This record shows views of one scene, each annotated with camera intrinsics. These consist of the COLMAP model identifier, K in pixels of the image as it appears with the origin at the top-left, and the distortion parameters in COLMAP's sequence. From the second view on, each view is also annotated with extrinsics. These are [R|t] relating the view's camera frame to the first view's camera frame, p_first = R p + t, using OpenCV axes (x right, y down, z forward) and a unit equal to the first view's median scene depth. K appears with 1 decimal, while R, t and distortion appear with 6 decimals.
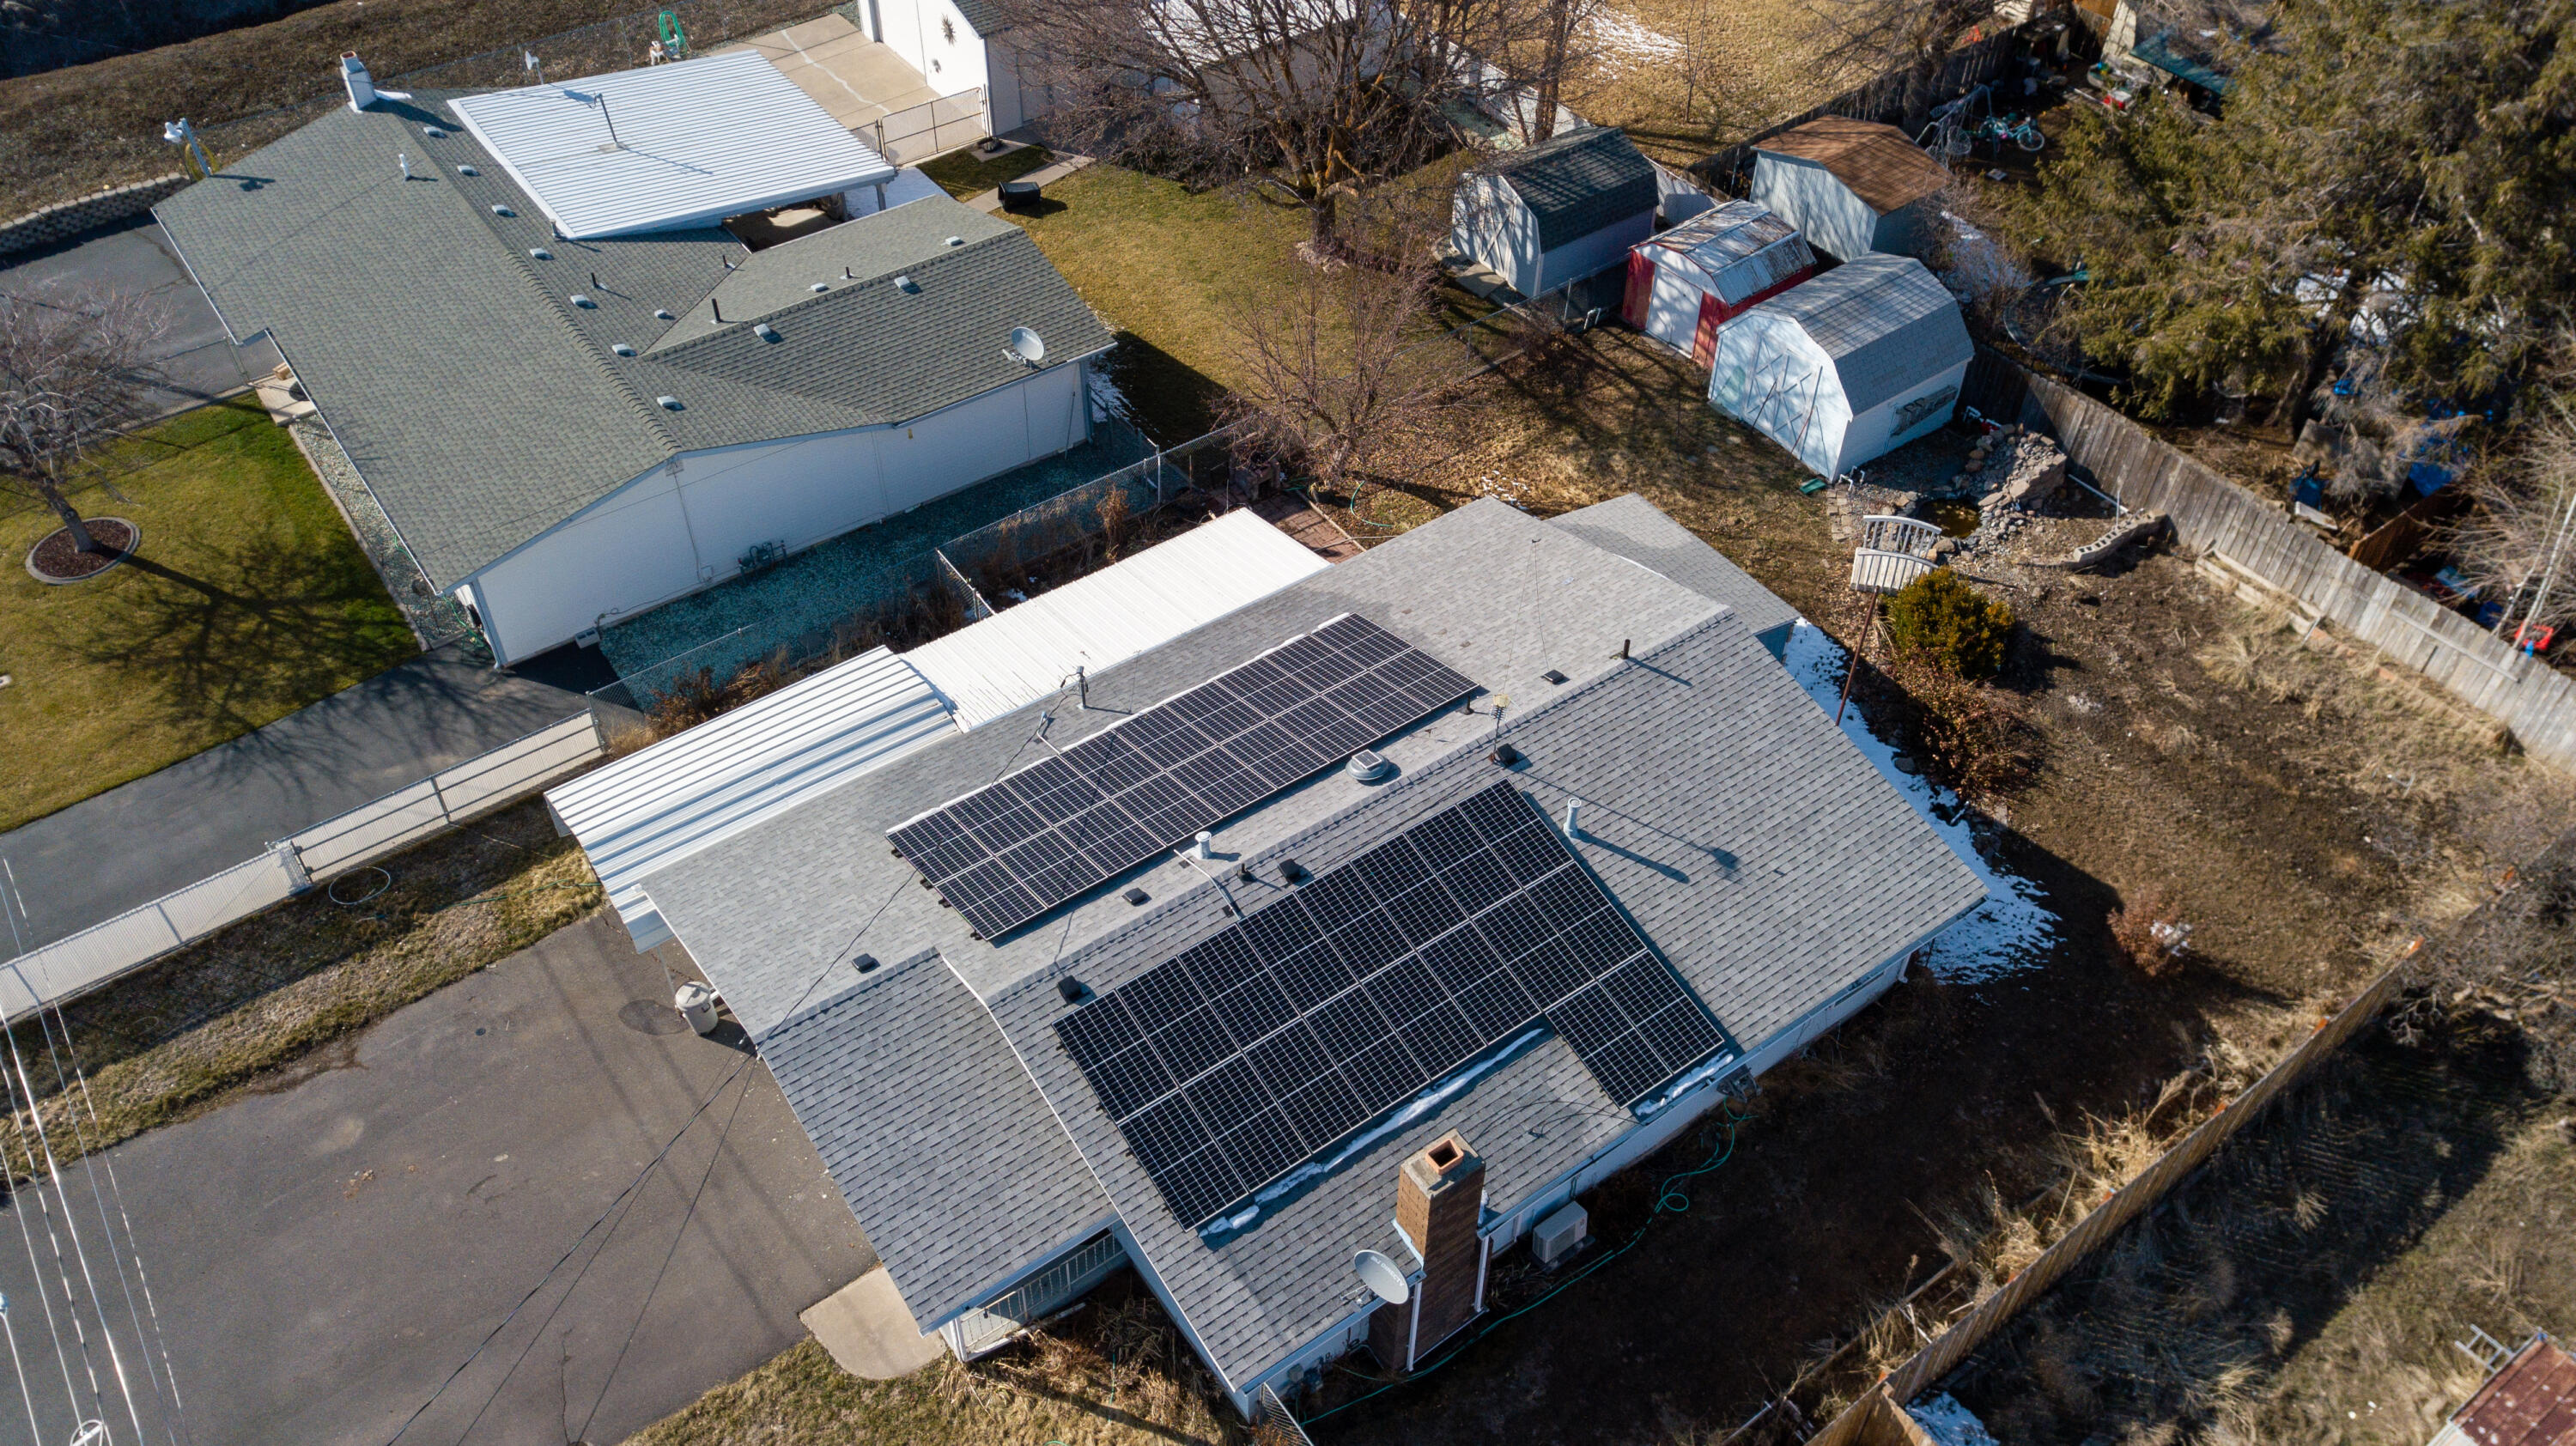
lens RADIAL K [[1944.5, 0, 1289.8], [0, 1944.5, 714.2], [0, 0, 1]] dist [0.019503, -0.013387]
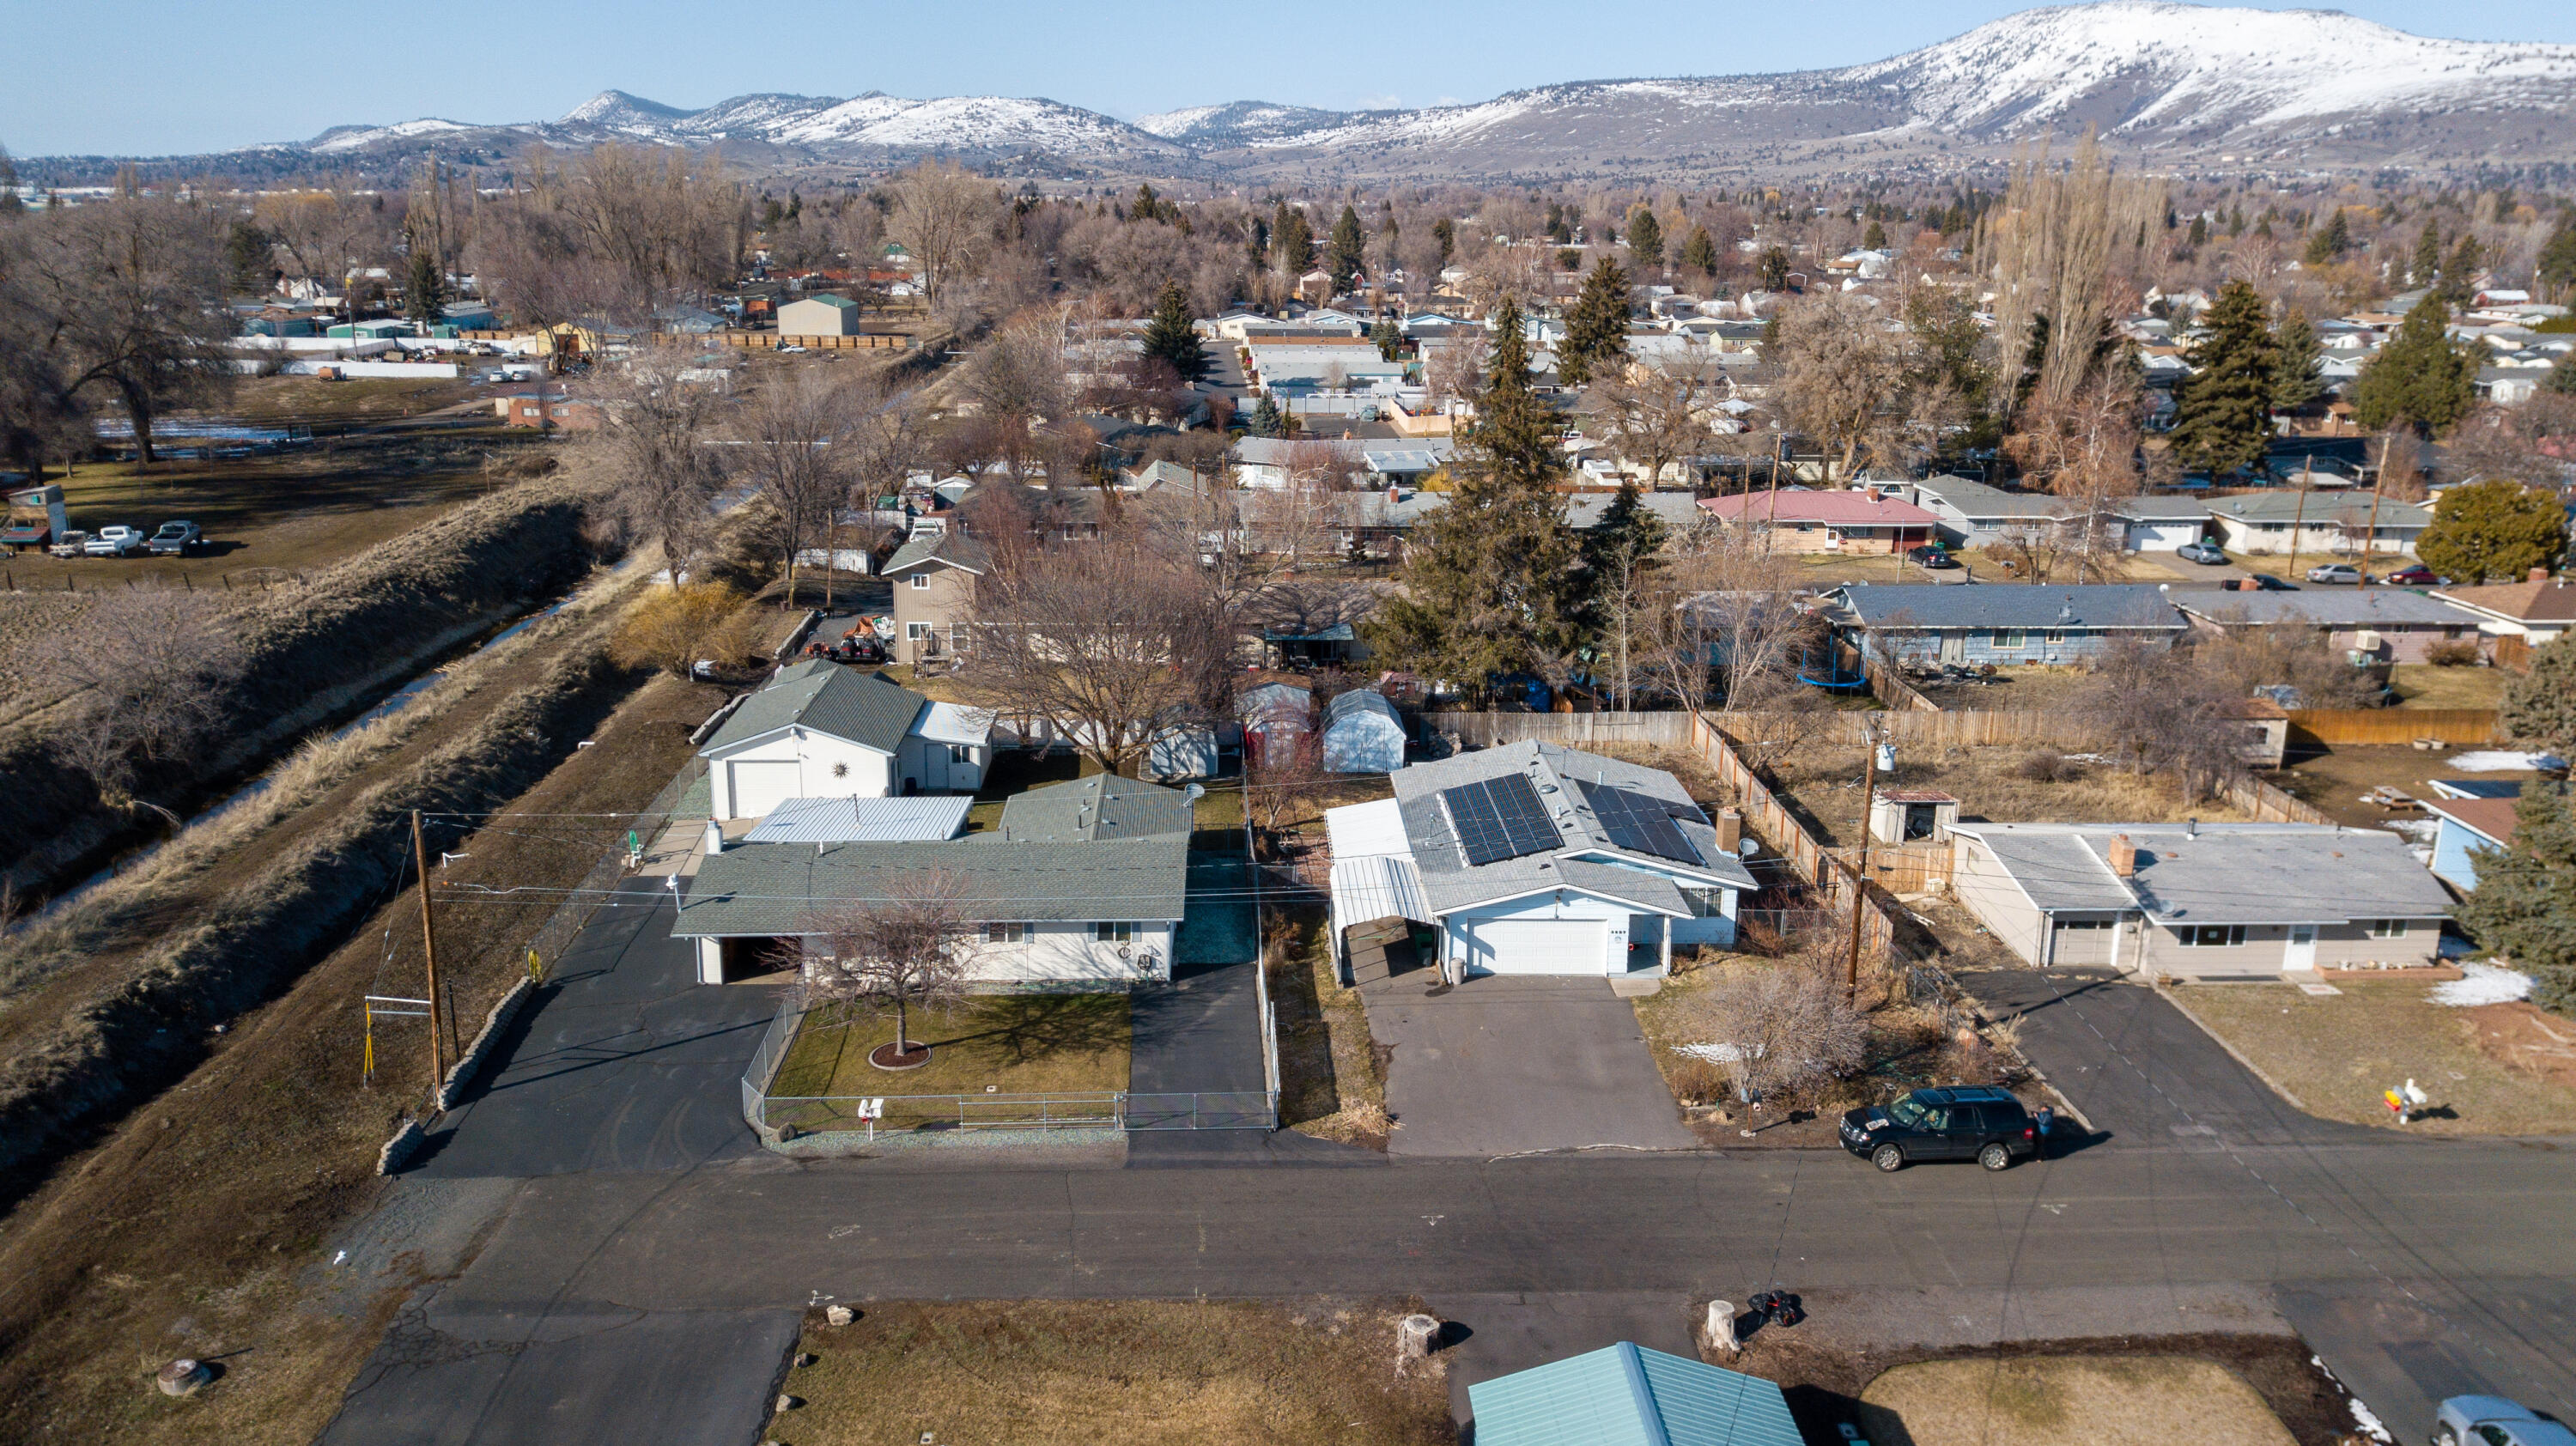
lens RADIAL K [[1944.5, 0, 1292.7], [0, 1944.5, 732.1], [0, 0, 1]] dist [0.019503, -0.013387]
pose [[0.553359, -0.229503, 0.800701, -1.733906], [0.580532, 0.795612, -0.173158, 0.172091], [-0.597307, 0.560651, 0.573493, -0.244093]]
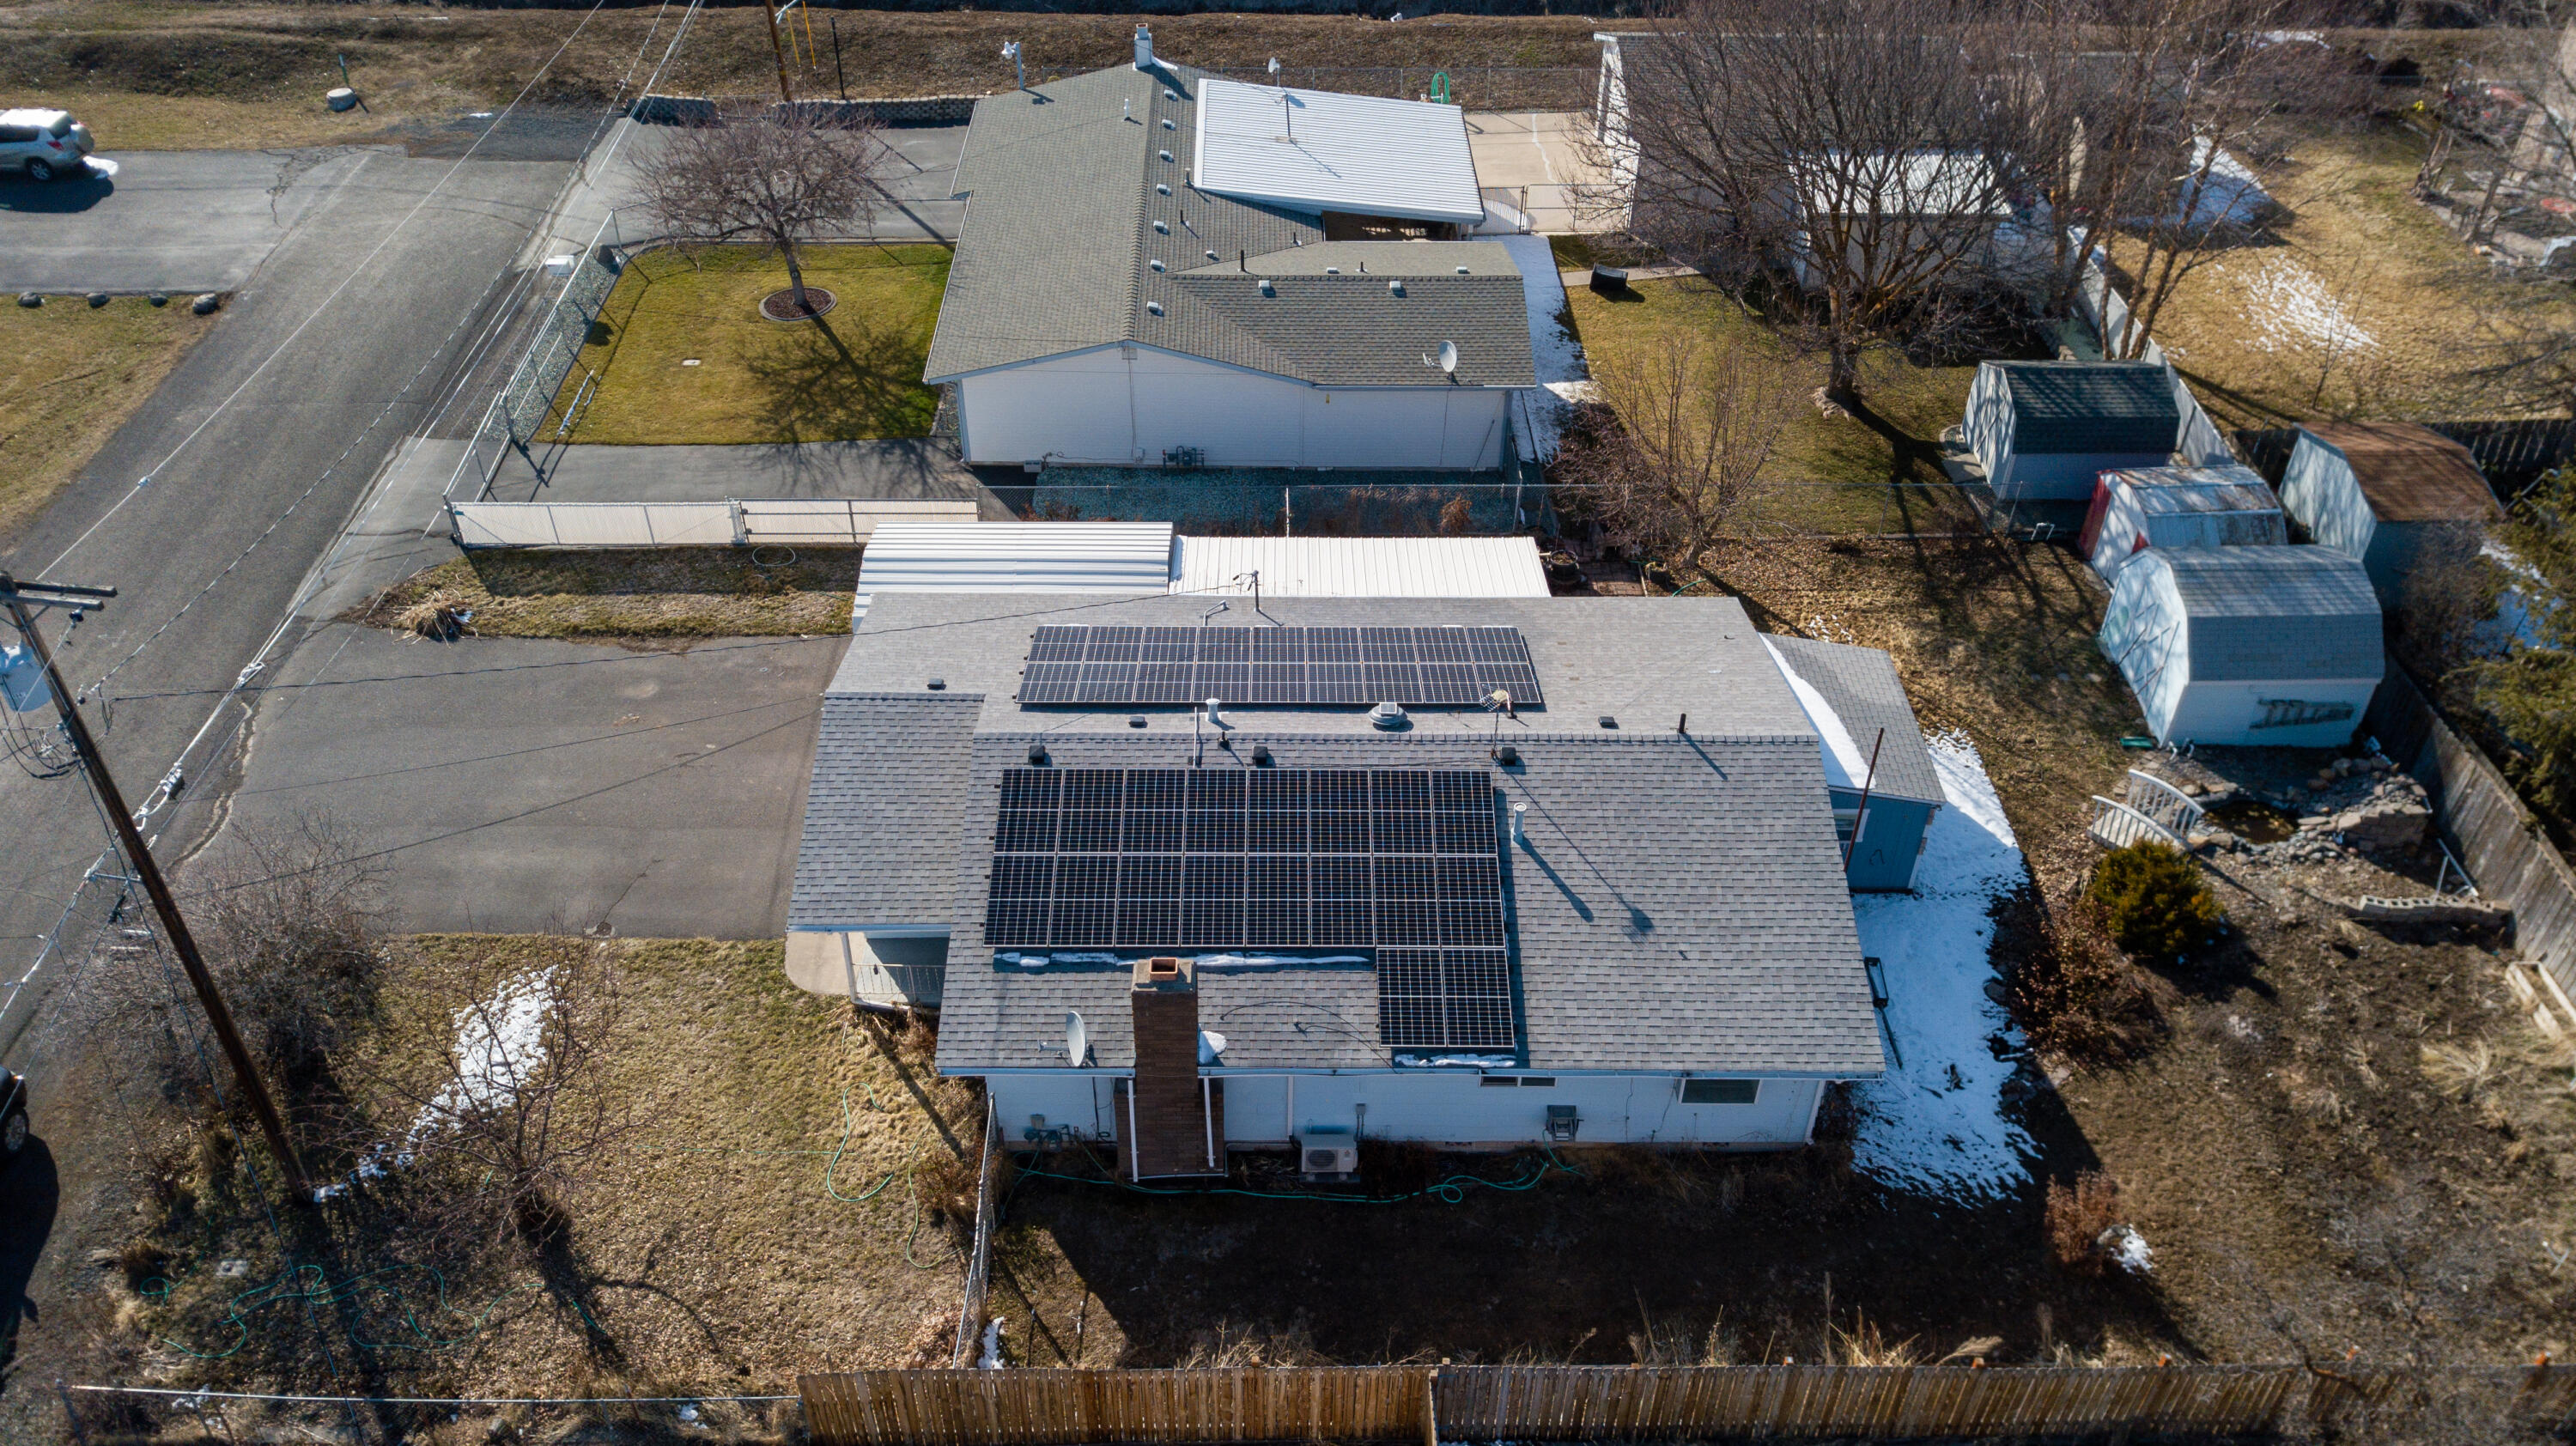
lens RADIAL K [[1944.5, 0, 1299.7], [0, 1944.5, 710.7], [0, 0, 1]] dist [0.019503, -0.013387]
pose [[0.817547, 0.360152, -0.449341, 0.396780], [-0.404048, 0.914736, -0.001969, 0.037848], [0.410319, 0.183165, 0.893358, -0.011183]]
